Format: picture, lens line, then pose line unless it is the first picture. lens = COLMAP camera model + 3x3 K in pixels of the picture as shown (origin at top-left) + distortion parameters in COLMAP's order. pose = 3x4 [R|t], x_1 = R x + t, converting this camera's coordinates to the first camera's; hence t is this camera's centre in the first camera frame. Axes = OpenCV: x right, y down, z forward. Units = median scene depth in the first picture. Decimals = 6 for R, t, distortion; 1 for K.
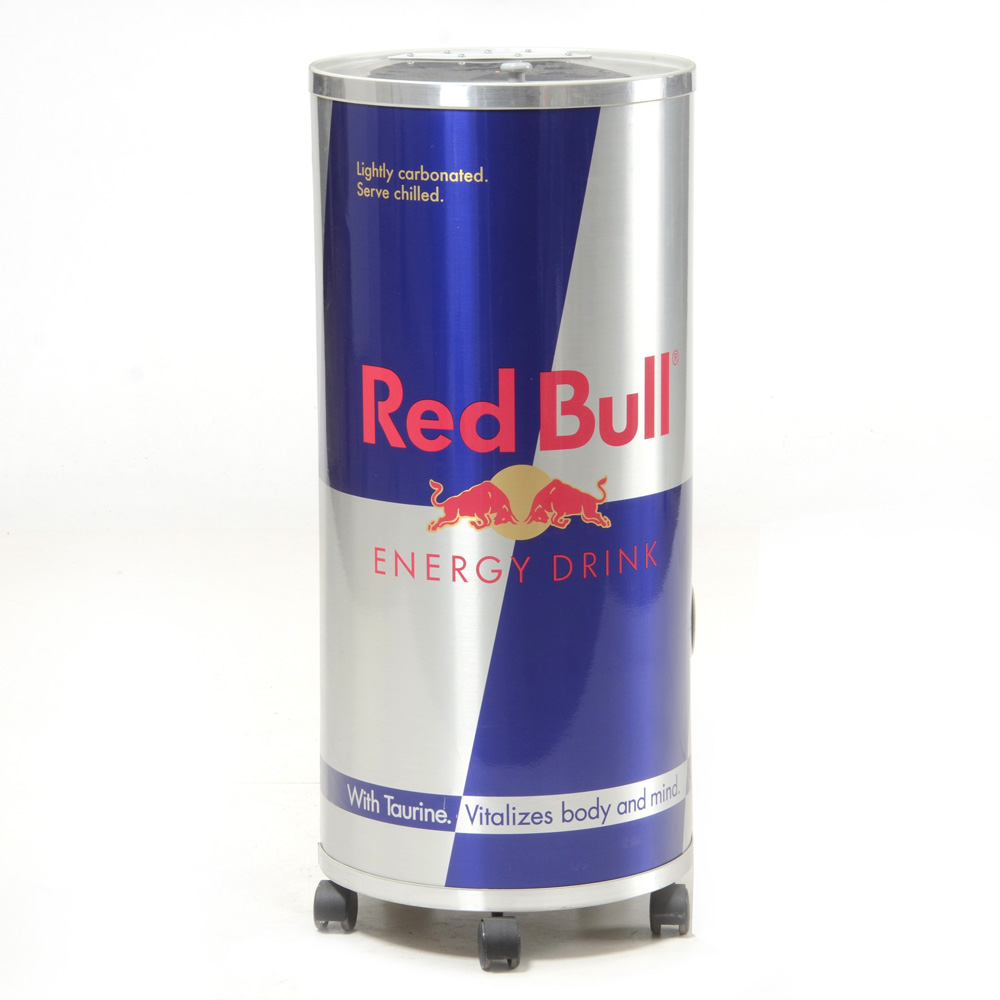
lens RADIAL K [[4071.0, 0, 500.2], [0, 4071.0, 501.0], [0, 0, 1]] dist [0.618991, 0.000000]
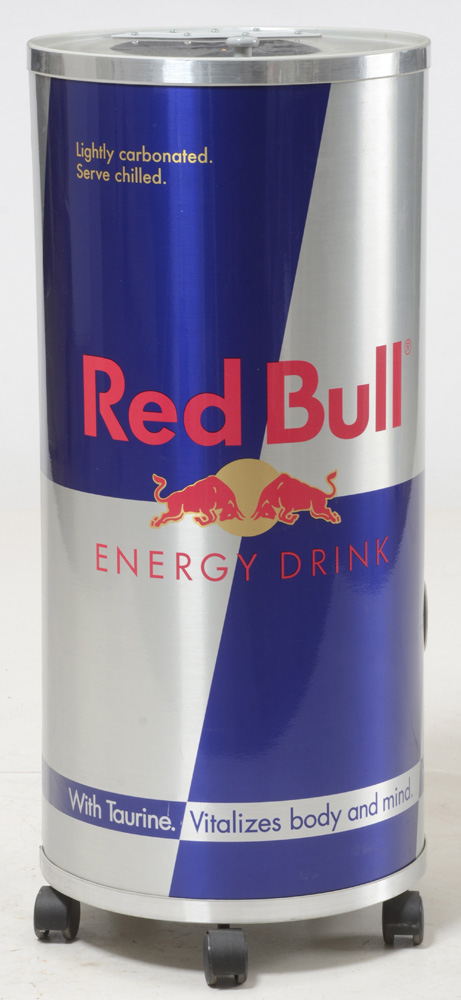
lens RADIAL K [[3256.8, 0, 219.9], [0, 3256.8, 478.9], [0, 0, 1]] dist [0.965756, 0.000000]
pose [[0.999966, -0.000149, -0.008227, 0.004906], [0.000192, 0.999987, 0.005174, -0.008038], [0.008226, -0.005175, 0.999953, 0.227383]]
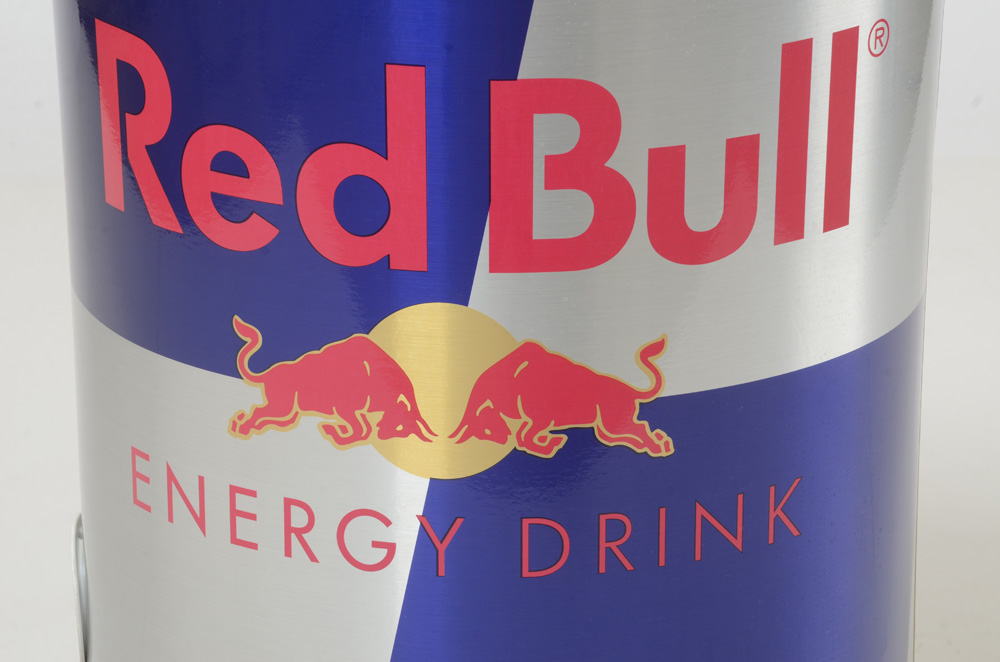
lens RADIAL K [[2877.7, 0, 500.4], [0, 2877.7, 330.0], [0, 0, 1]] dist [0.813103, 0.000000]
pose [[0.976993, 0.080758, -0.197391, 0.066796], [-0.050563, 0.986856, 0.153487, -0.049969], [0.207192, -0.139975, 0.968235, 0.717934]]
